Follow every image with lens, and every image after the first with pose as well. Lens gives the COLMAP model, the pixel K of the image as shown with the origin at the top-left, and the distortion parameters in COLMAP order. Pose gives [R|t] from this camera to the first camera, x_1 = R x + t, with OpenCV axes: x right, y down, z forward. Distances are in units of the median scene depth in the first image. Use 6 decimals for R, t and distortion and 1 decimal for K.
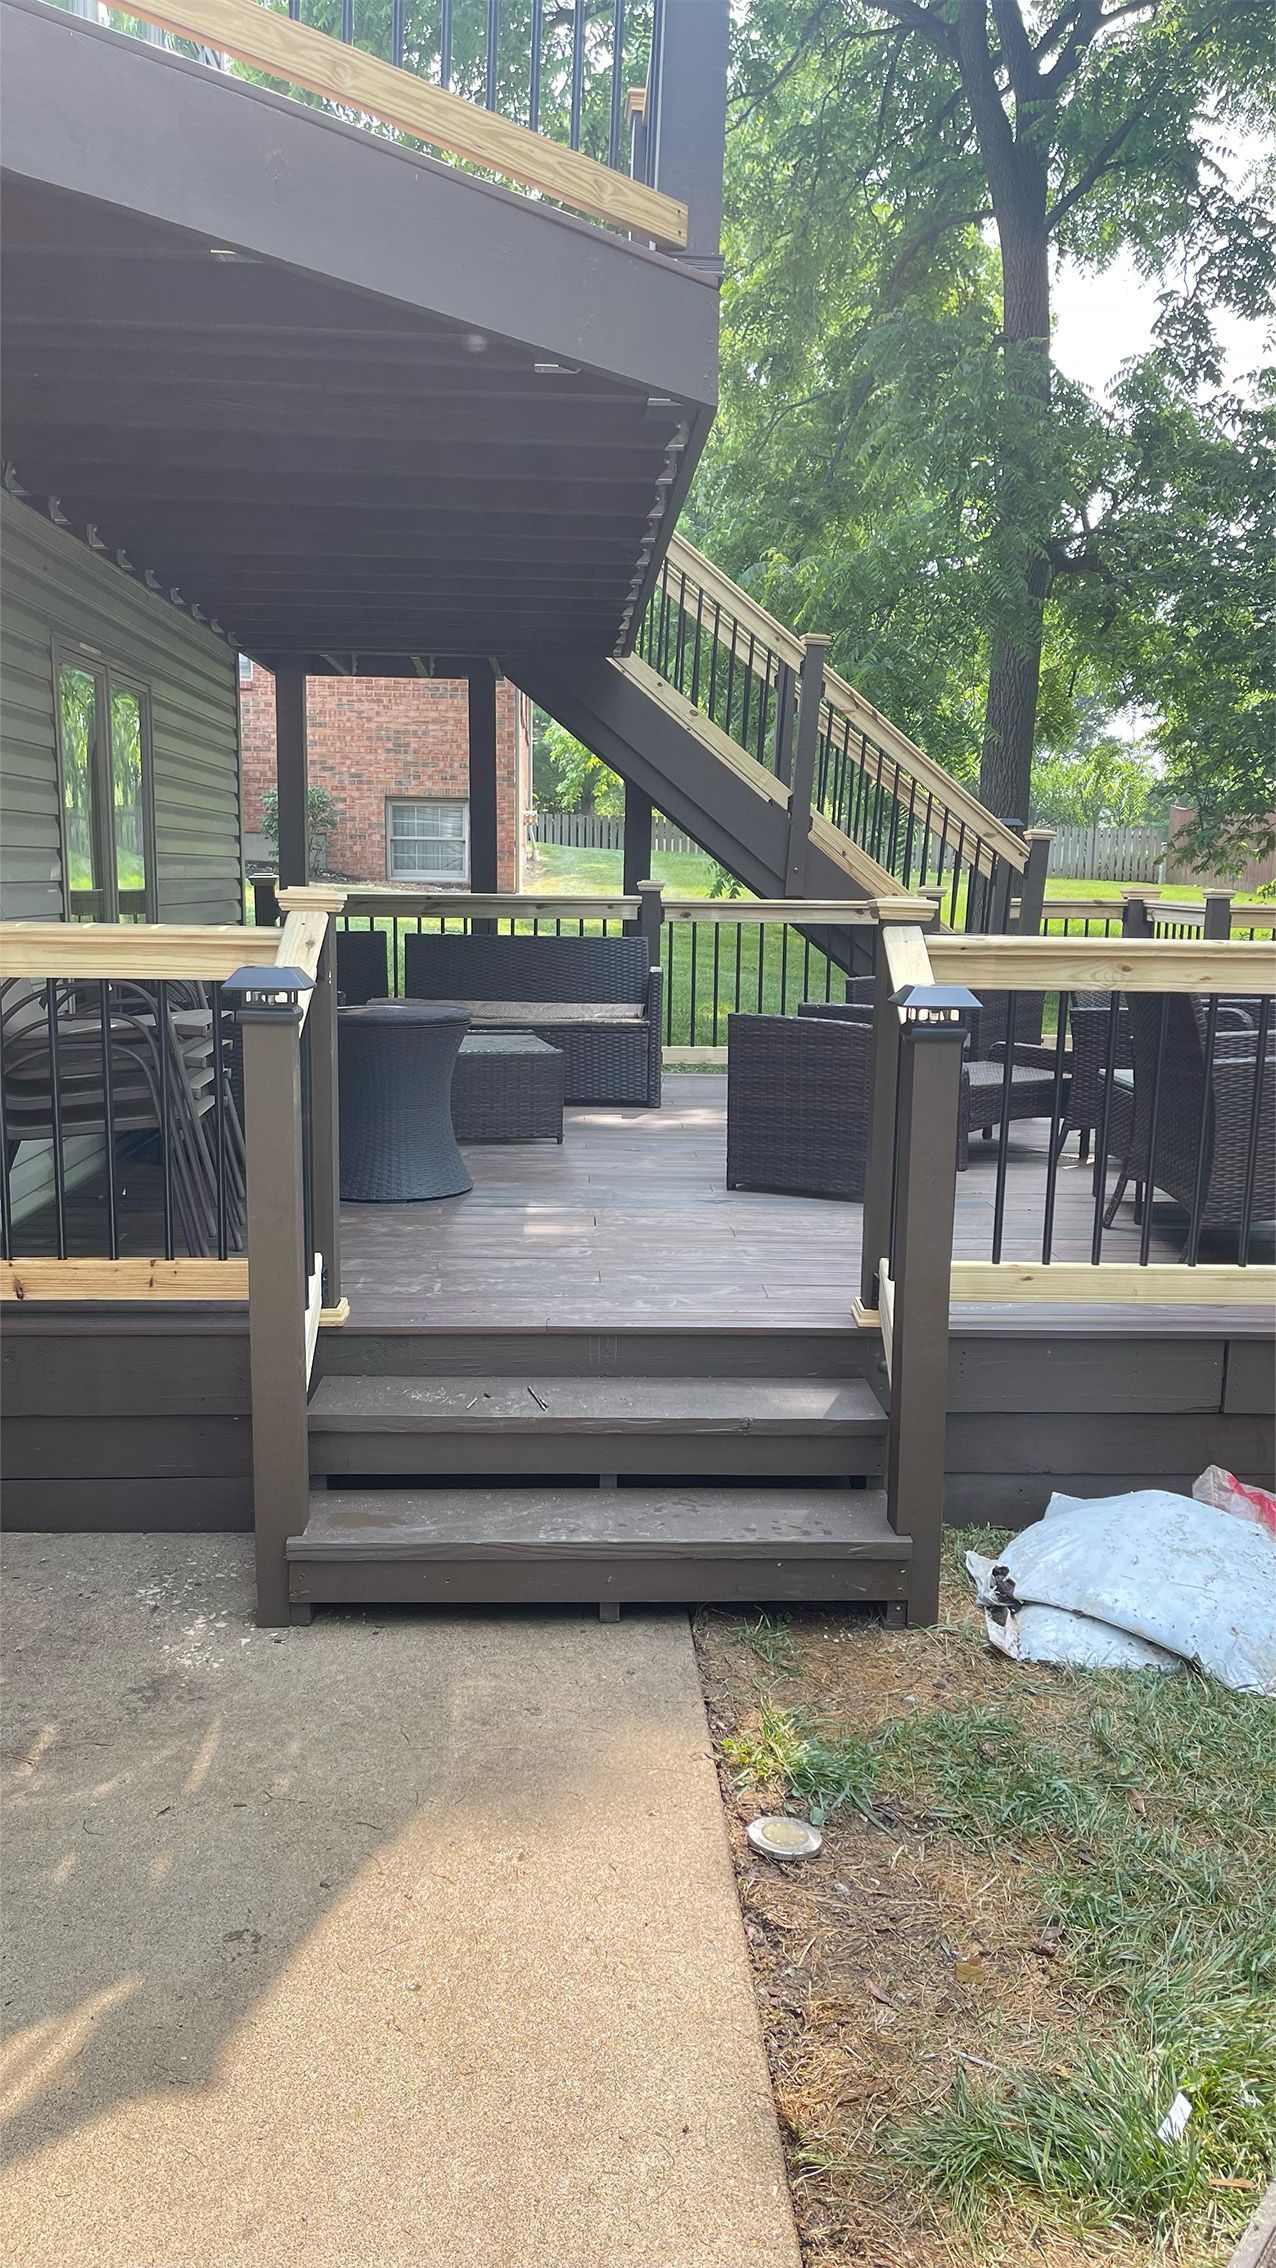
lens RADIAL K [[1698.7, 0, 678.2], [0, 1698.7, 1145.0], [0, 0, 1]] dist [0.071526, -0.082187]
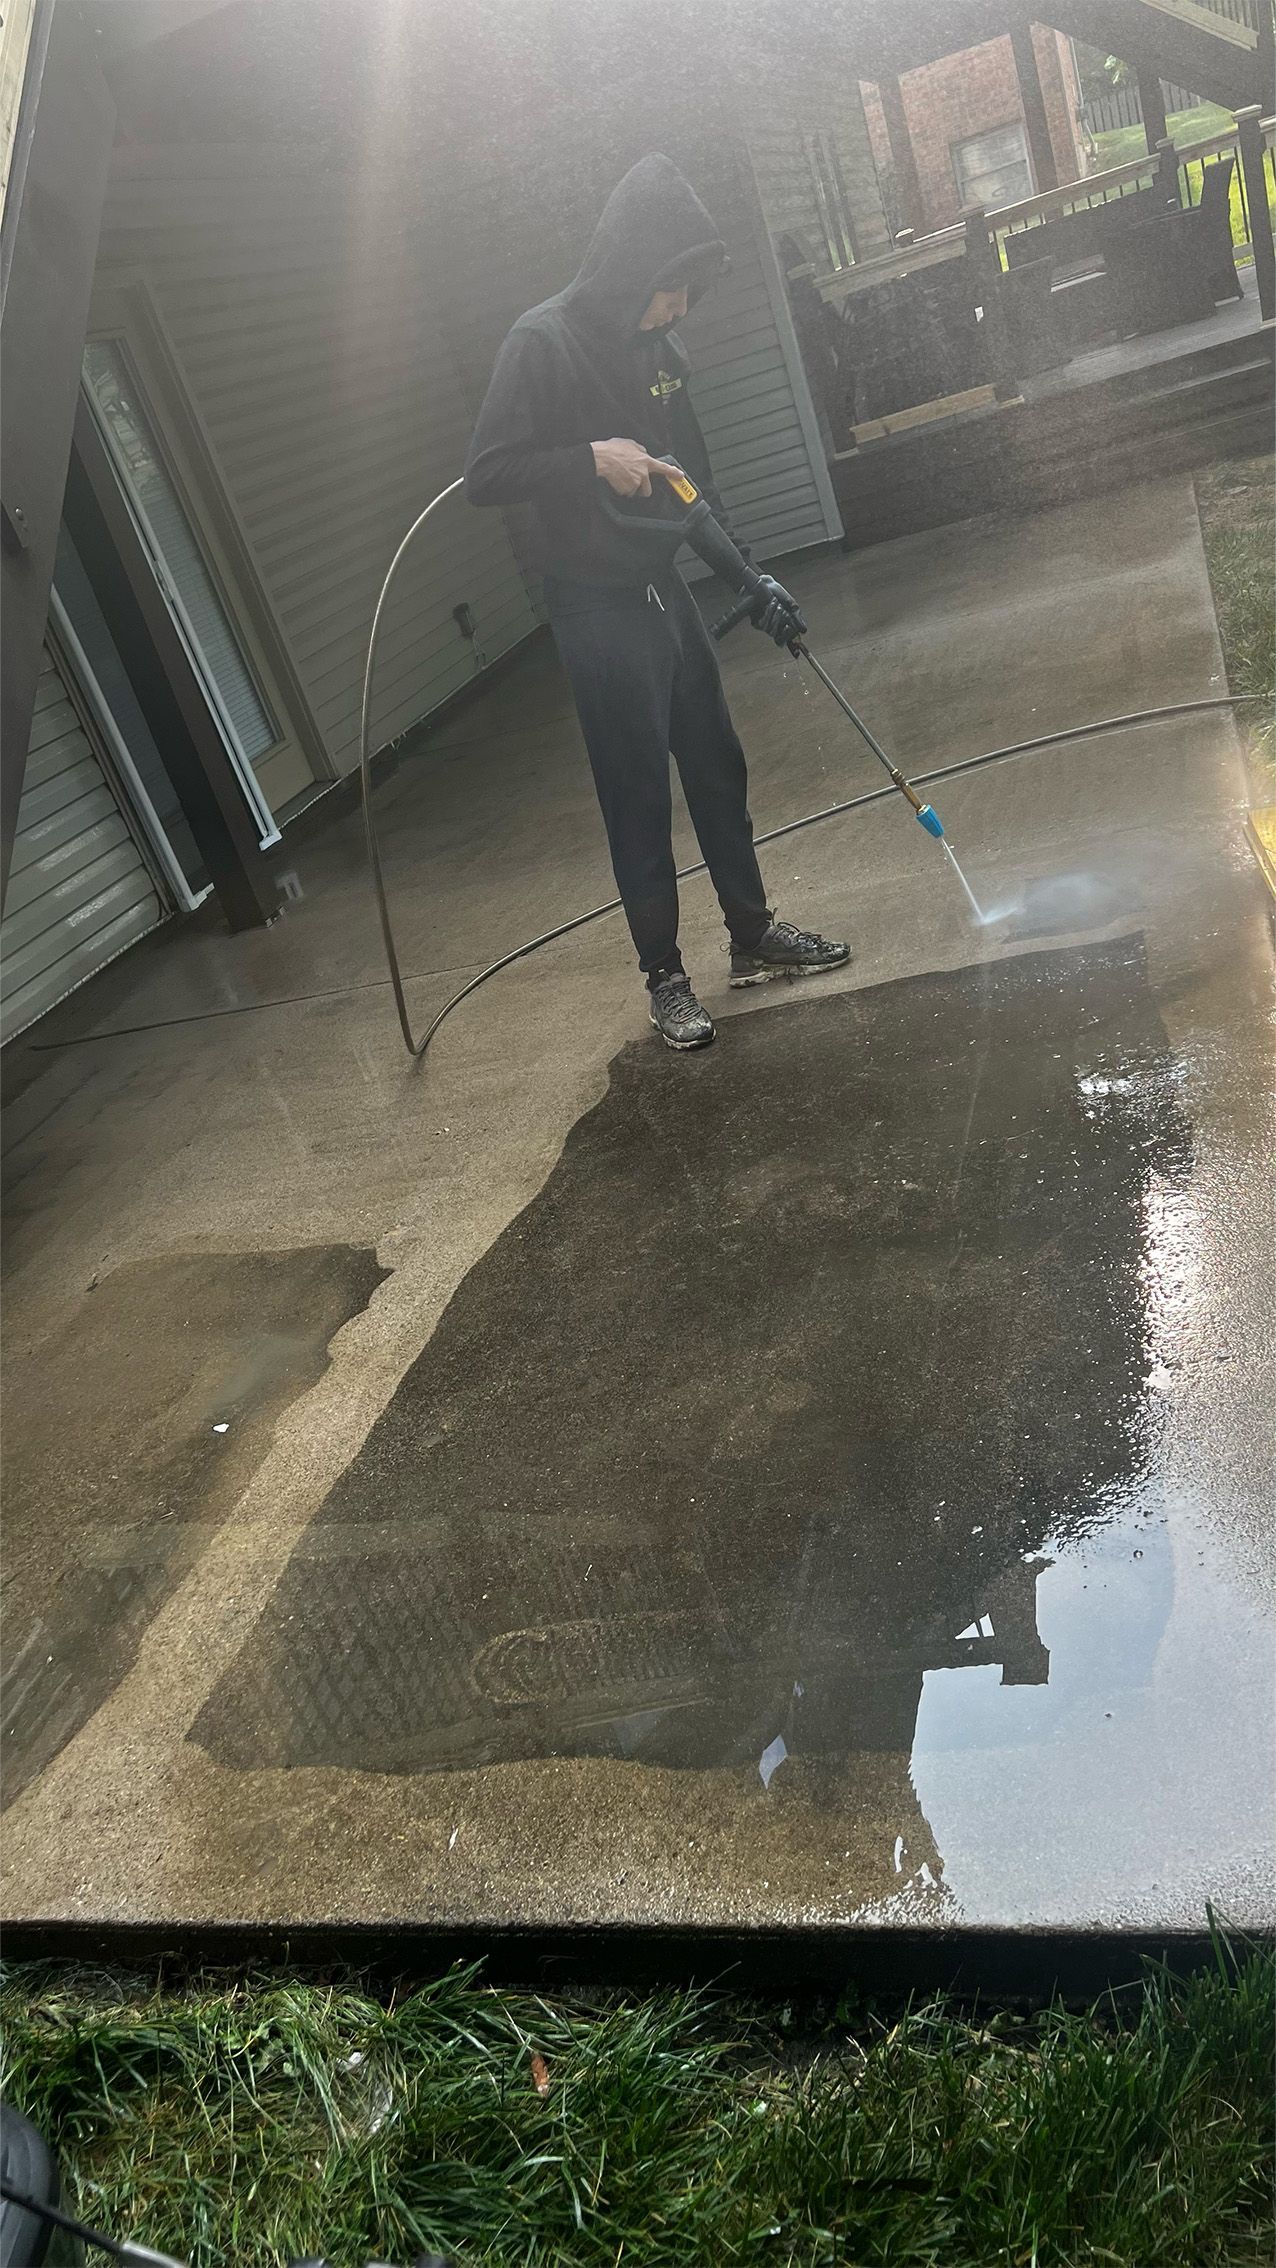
lens RADIAL K [[1698.7, 0, 646.2], [0, 1698.7, 1144.8], [0, 0, 1]] dist [0.071526, -0.082187]
pose [[0.900801, -0.130733, -0.414085, 0.178179], [0.258494, 0.927674, 0.269448, 0.276862], [0.348911, -0.349757, 0.869443, -1.556557]]
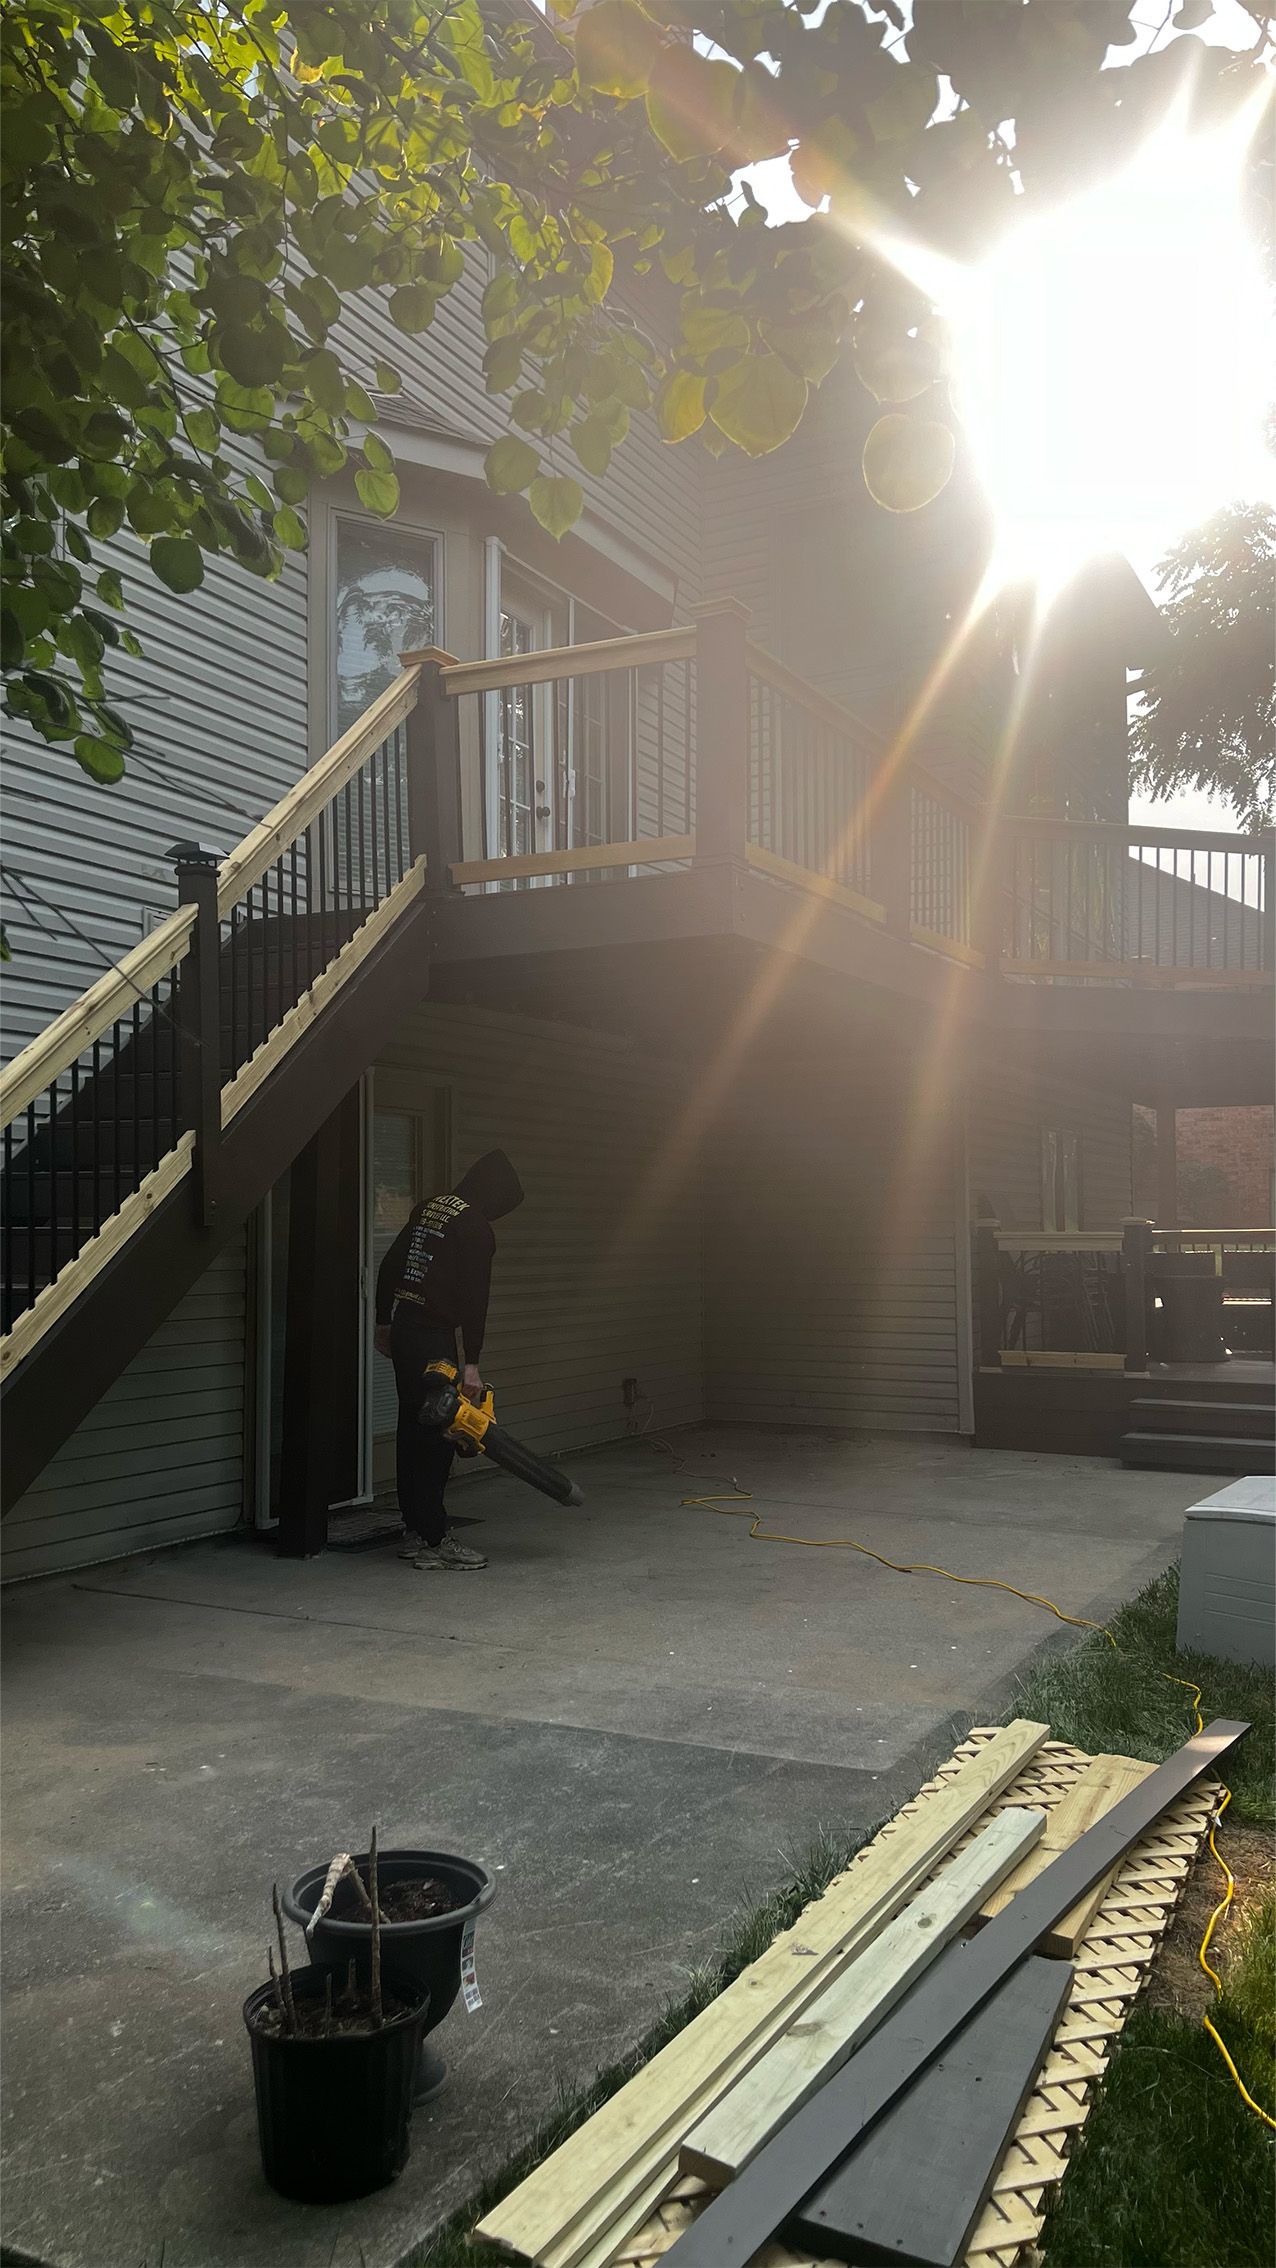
lens RADIAL K [[1698.7, 0, 640.9], [0, 1698.7, 1152.3], [0, 0, 1]] dist [0.071526, -0.082187]
pose [[0.845656, -0.048417, -0.531528, 0.576511], [-0.063841, 0.979551, -0.190798, 0.319633], [0.529896, 0.195283, 0.825272, -1.689950]]
